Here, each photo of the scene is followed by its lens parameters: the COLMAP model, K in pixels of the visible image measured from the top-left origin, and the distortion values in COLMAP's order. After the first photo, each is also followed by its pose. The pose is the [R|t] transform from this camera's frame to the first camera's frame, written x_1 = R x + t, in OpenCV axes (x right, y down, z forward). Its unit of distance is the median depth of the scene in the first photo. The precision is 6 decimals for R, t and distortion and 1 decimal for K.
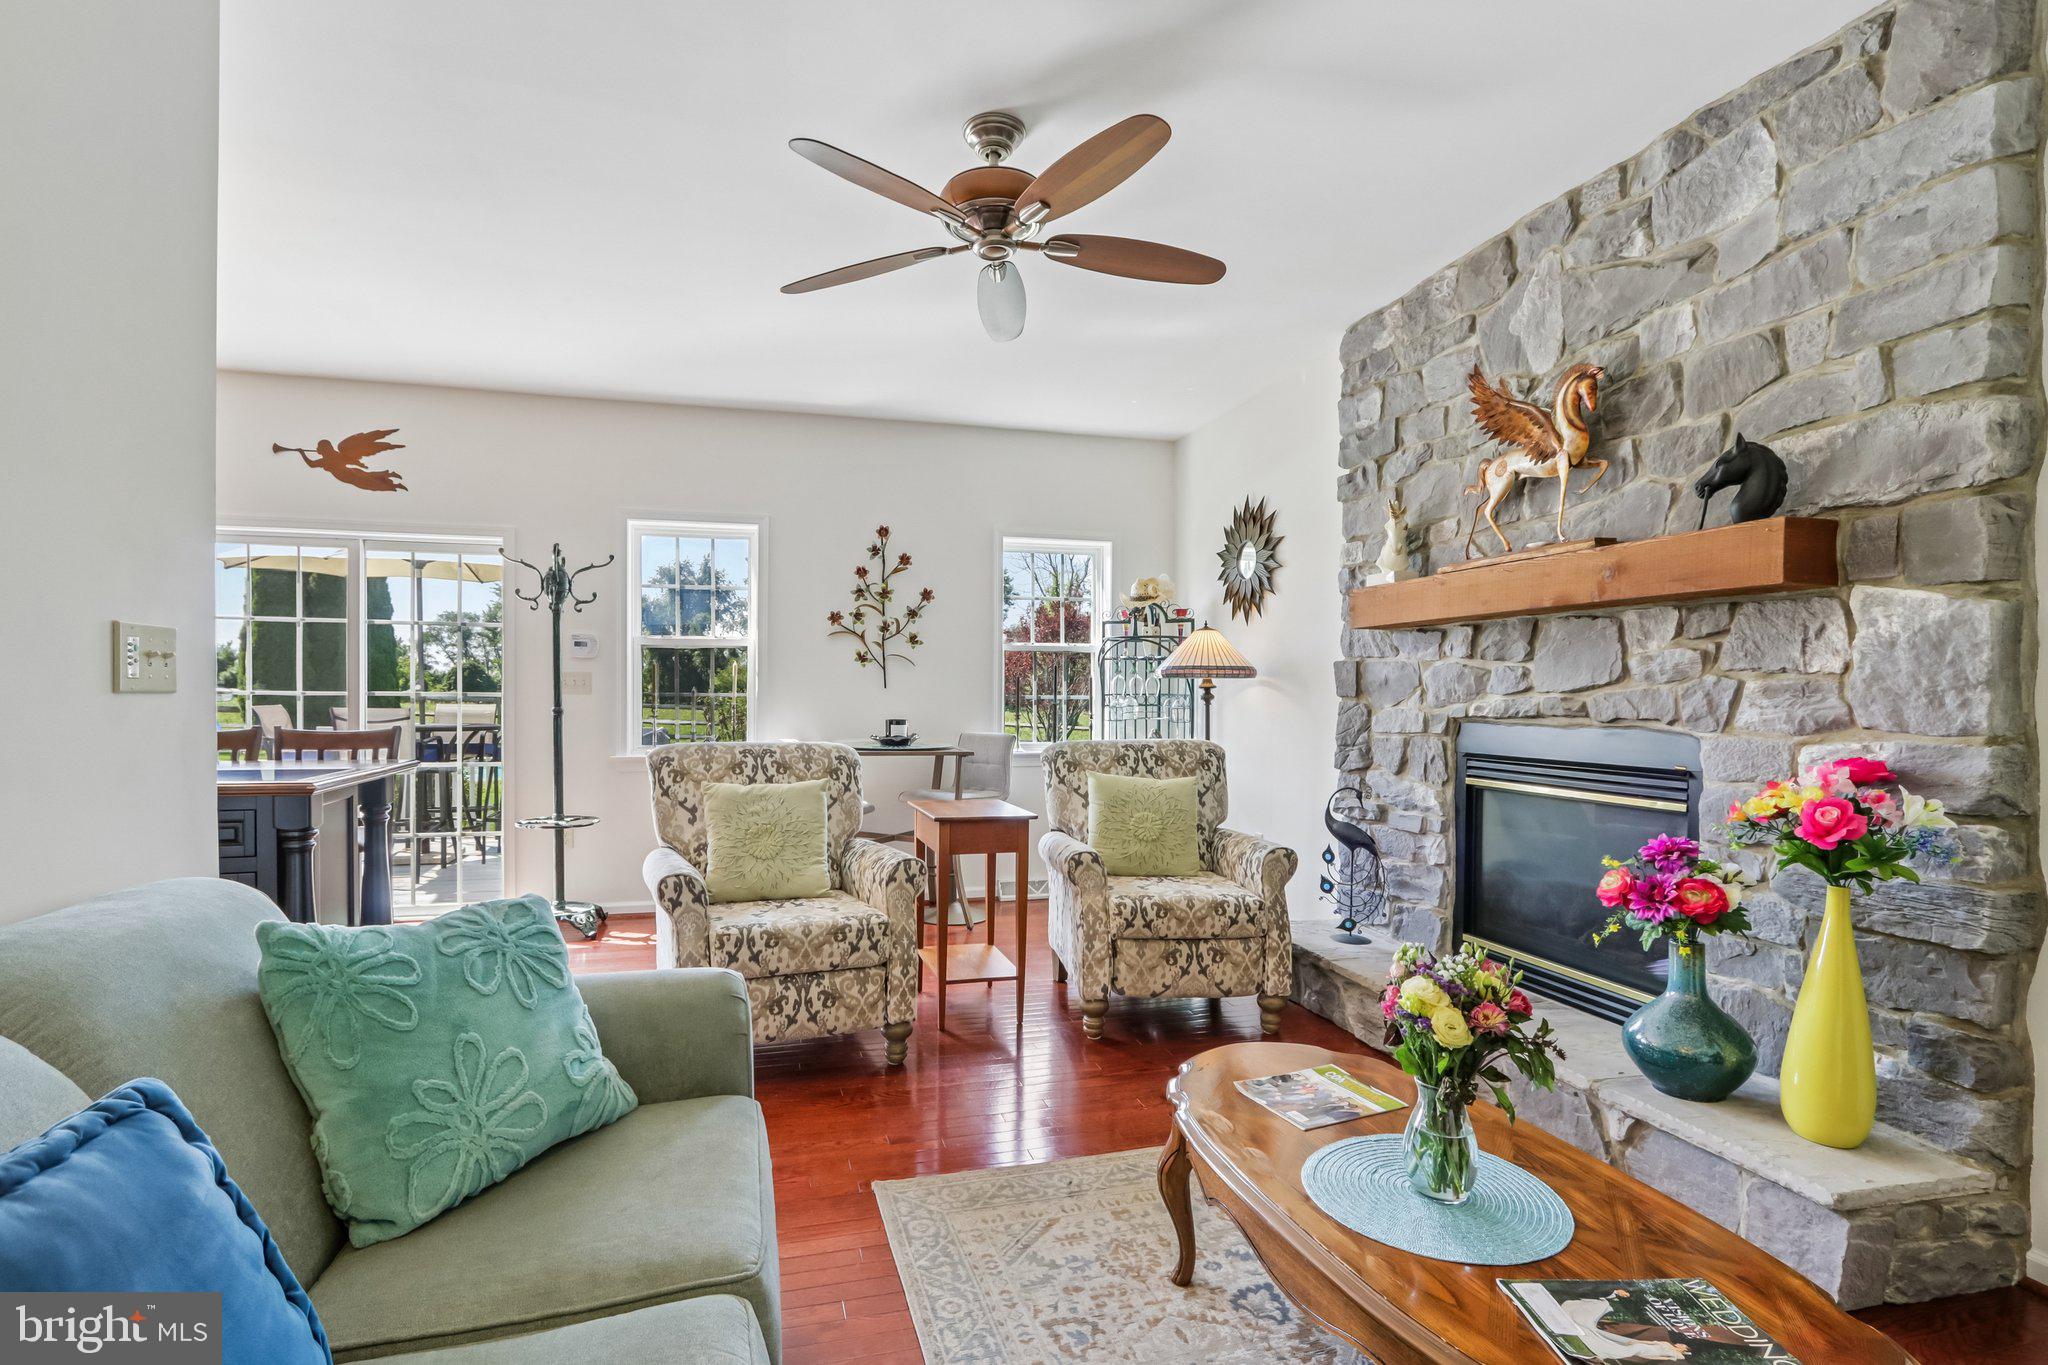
lens RADIAL K [[944.8, 0, 1006.0], [0, 944.8, 696.5], [0, 0, 1]] dist [-0.017126, 0.007301]
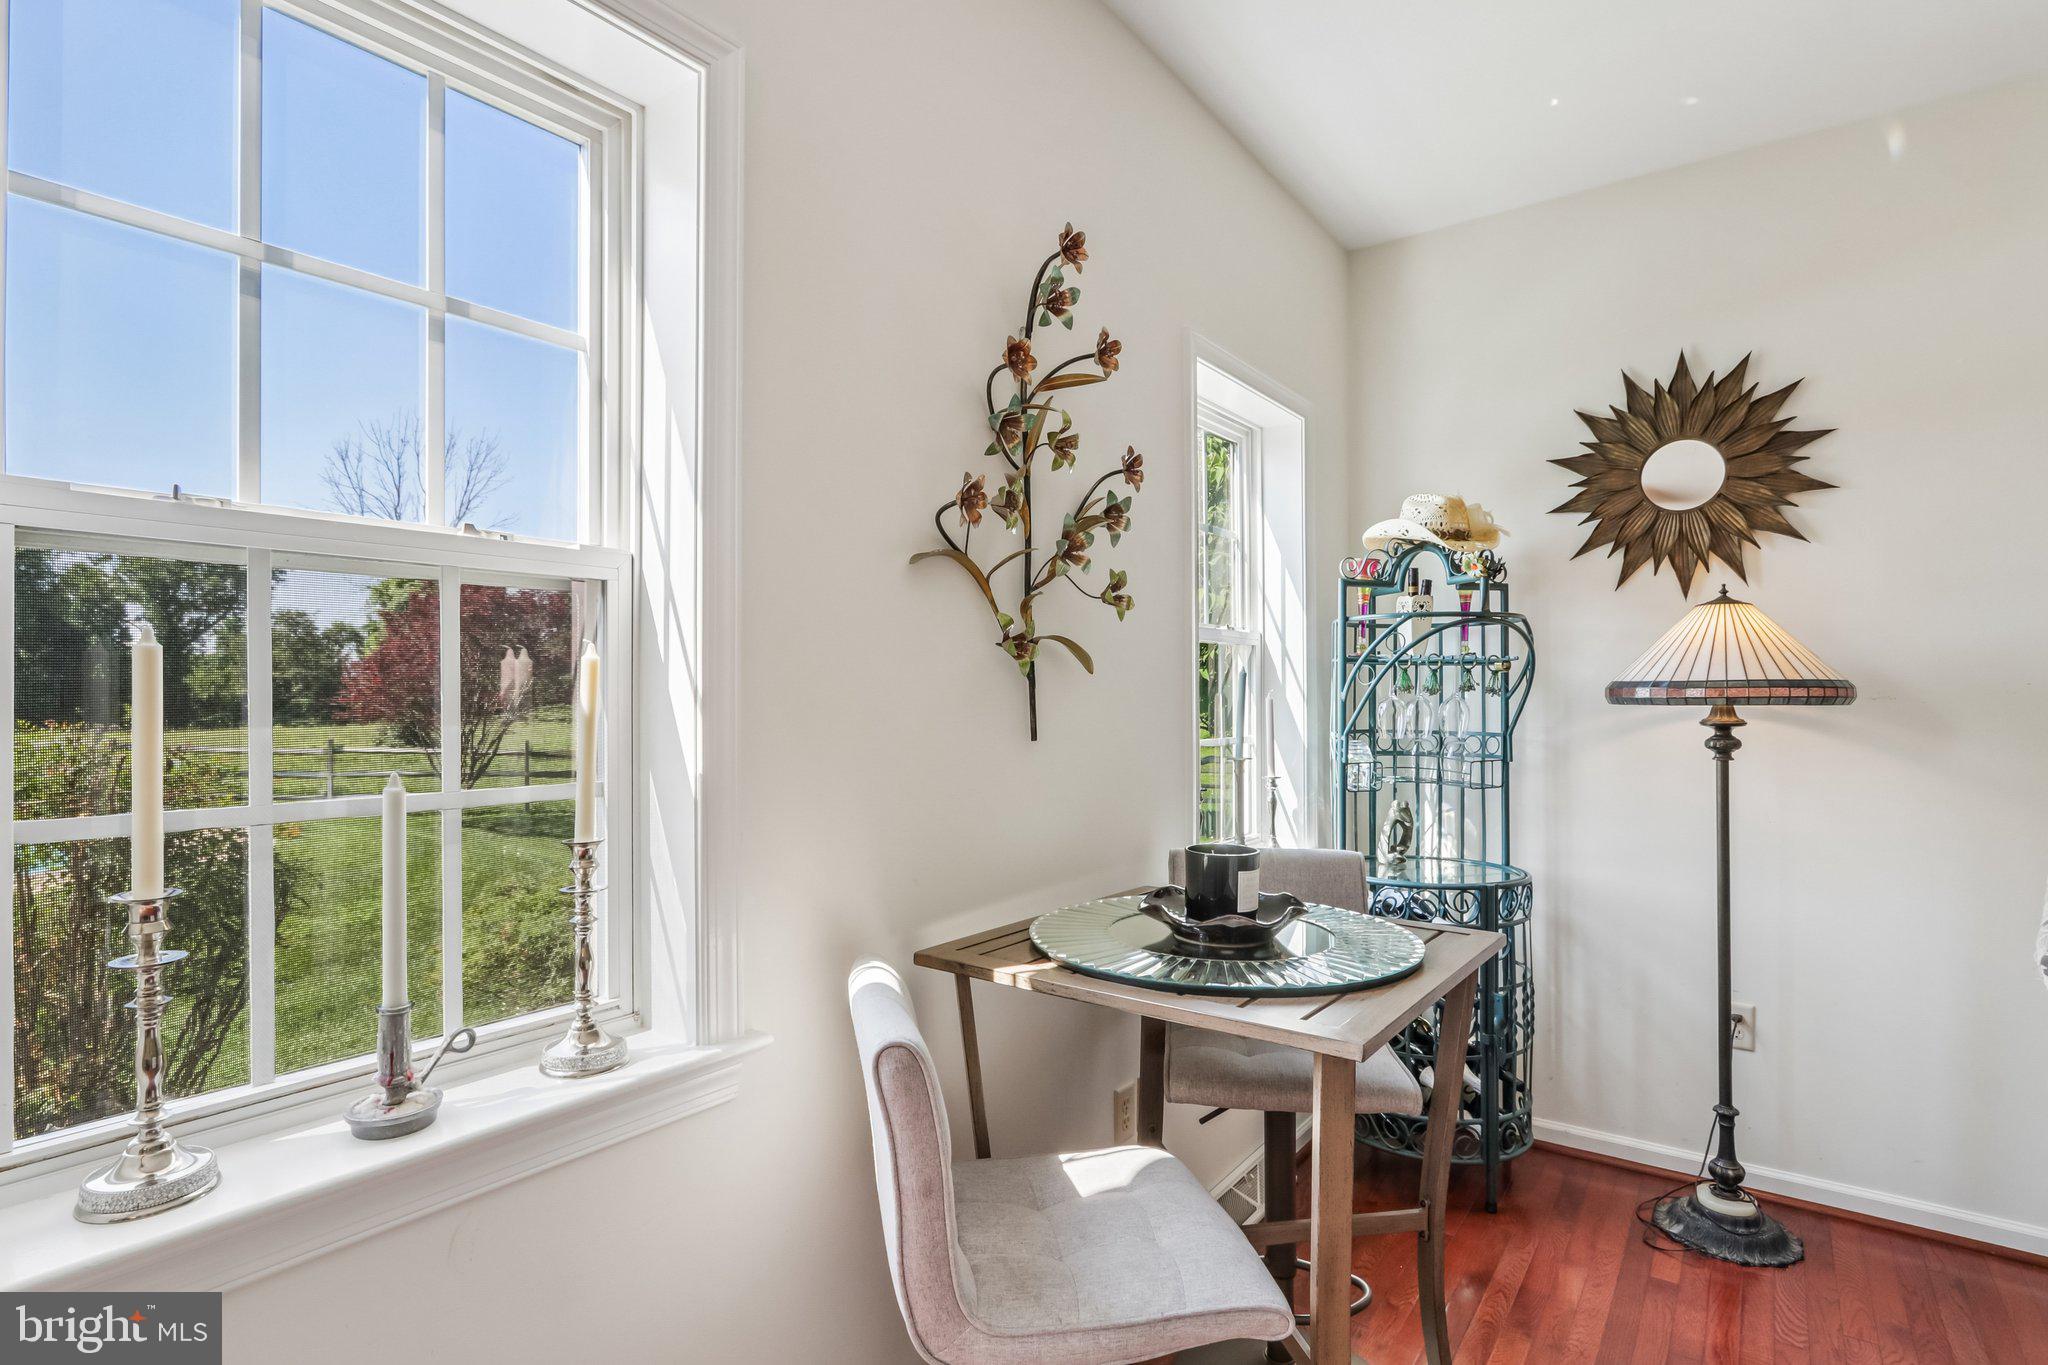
lens RADIAL K [[1024.0, 0, 1037.4], [0, 1024.0, 687.1], [0, 0, 1]] dist [-0.002195, -0.000556]
pose [[0.782722, 0.000920, 0.622371, -0.511944], [0.007568, 0.999911, -0.010997, -0.033645], [-0.622325, 0.013318, 0.782645, 1.078300]]
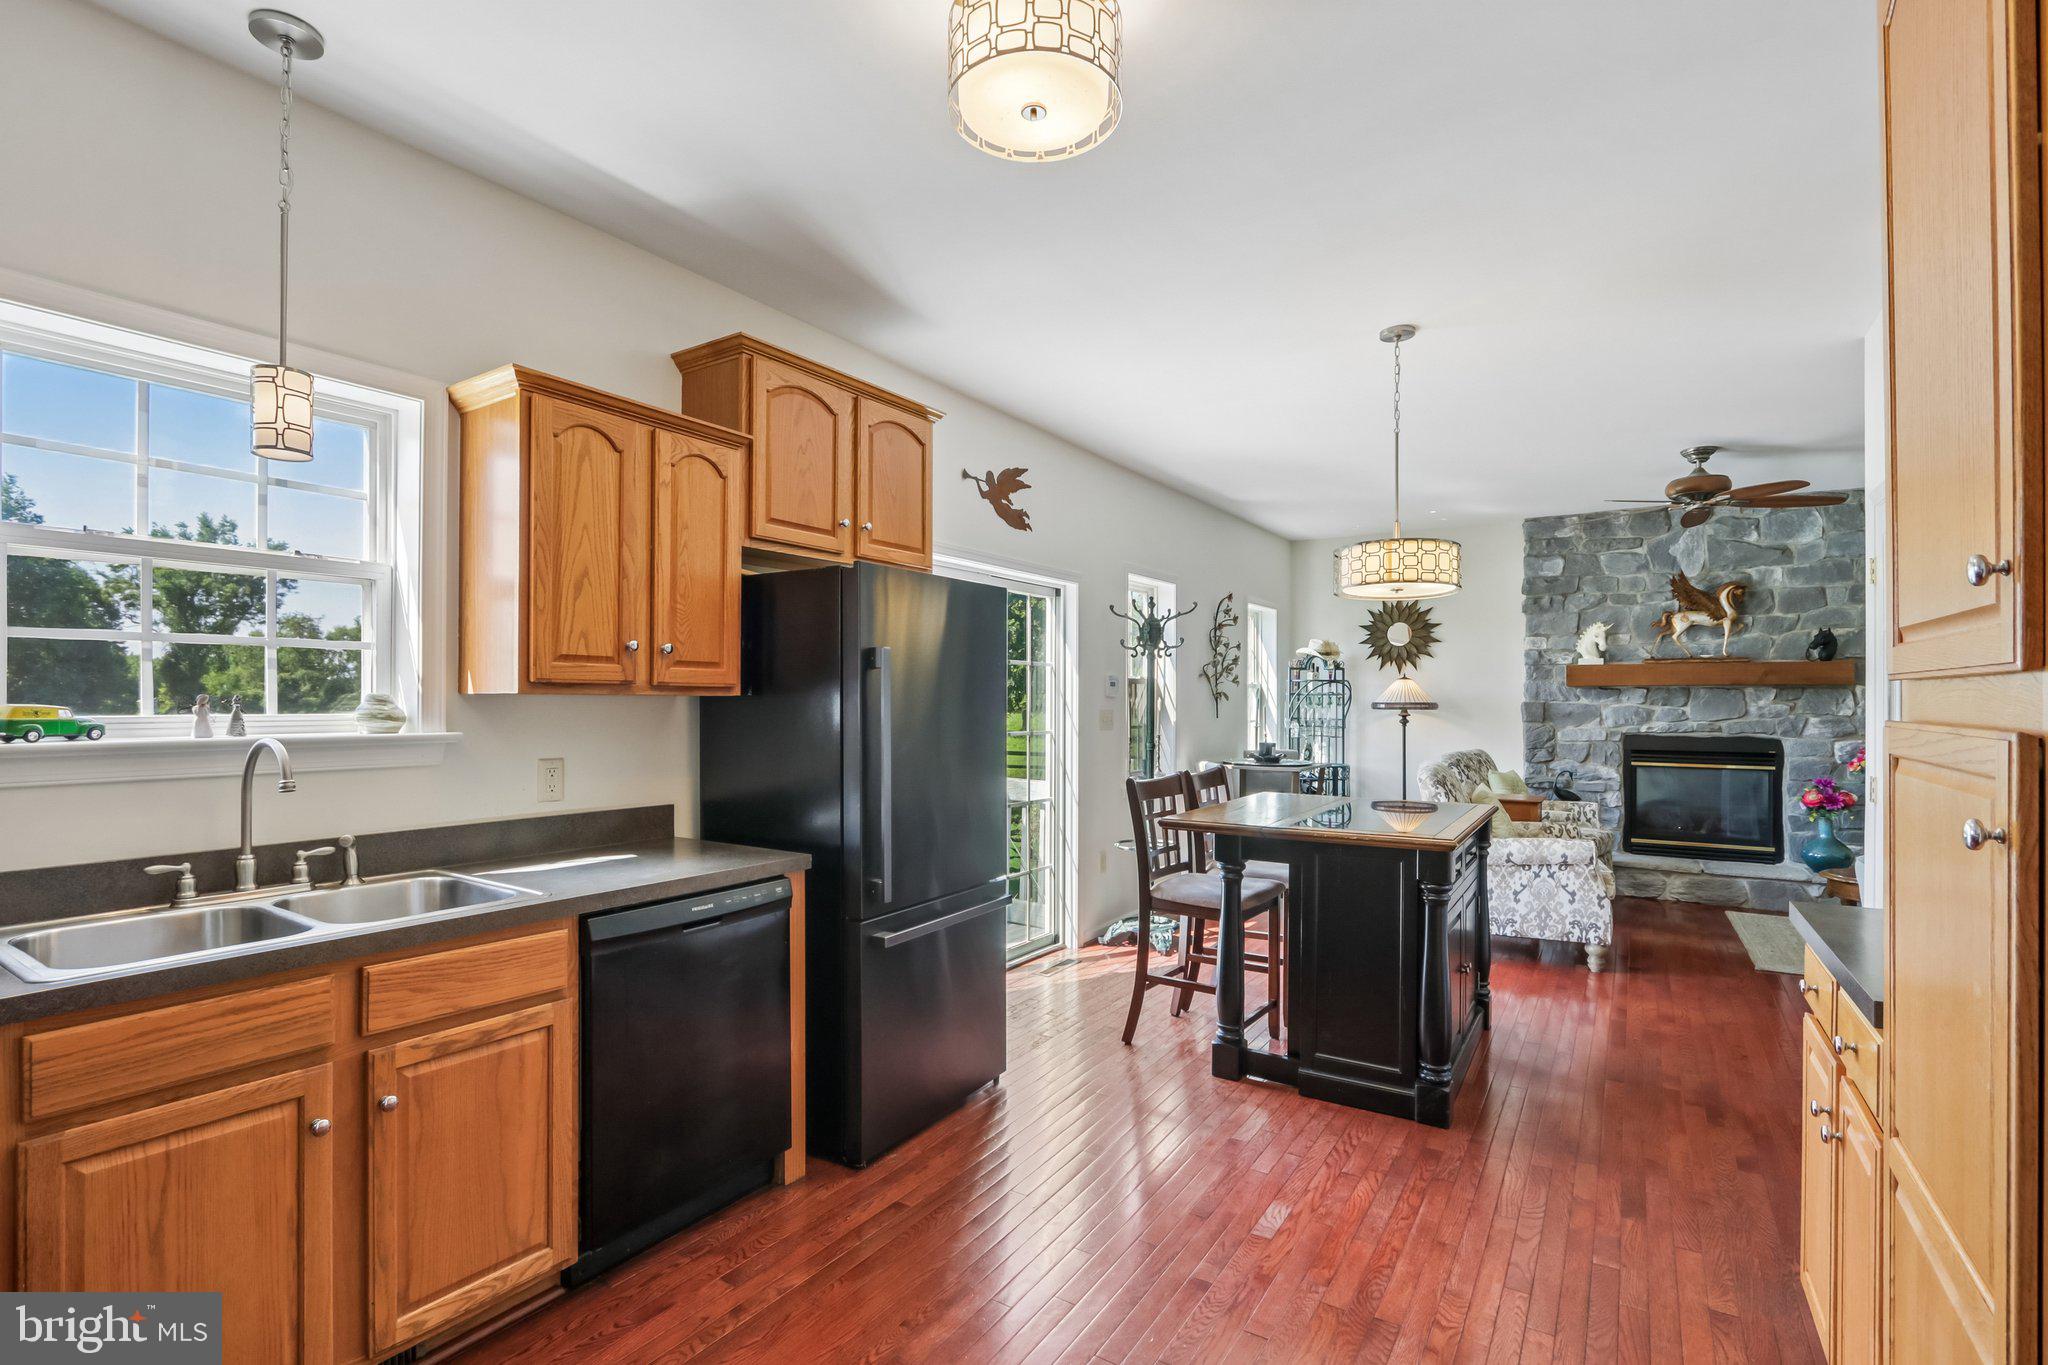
lens RADIAL K [[918.1, 0, 1047.6], [0, 918.1, 702.0], [0, 0, 1]] dist [-0.009170, -0.000519]
pose [[0.745646, -0.005625, 0.666318, -1.669517], [0.004880, 0.999984, 0.002982, -0.052483], [-0.666324, 0.001028, 0.745662, 0.338248]]
